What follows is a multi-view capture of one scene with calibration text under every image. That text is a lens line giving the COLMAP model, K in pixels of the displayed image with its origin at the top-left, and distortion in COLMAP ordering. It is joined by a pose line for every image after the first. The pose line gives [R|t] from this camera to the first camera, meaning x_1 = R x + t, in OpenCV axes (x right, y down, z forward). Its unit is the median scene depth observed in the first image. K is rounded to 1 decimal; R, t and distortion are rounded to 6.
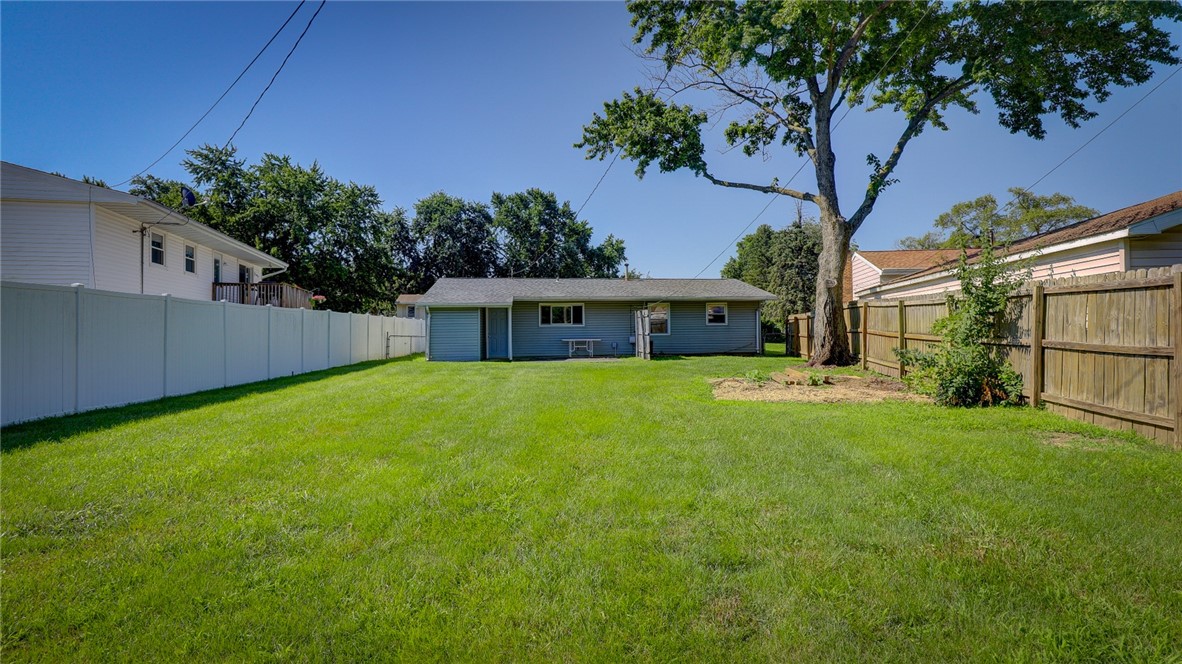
lens RADIAL K [[544.1, 0, 592.1], [0, 544.1, 336.8], [0, 0, 1]] dist [-0.026384, 0.004081]
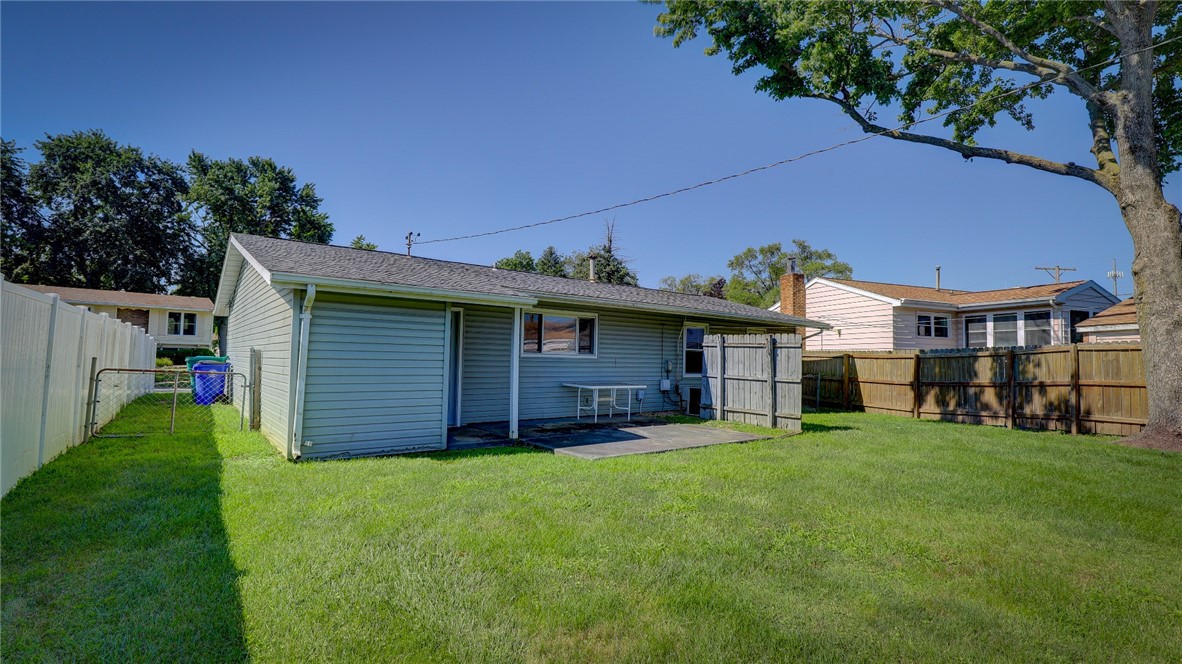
lens RADIAL K [[544.1, 0, 591.4], [0, 544.1, 334.0], [0, 0, 1]] dist [-0.026384, 0.004081]
pose [[0.858881, 0.052999, 0.509426, -0.081461], [-0.025546, 0.997827, -0.060741, -0.003311], [-0.511538, 0.039155, 0.858368, 0.160126]]
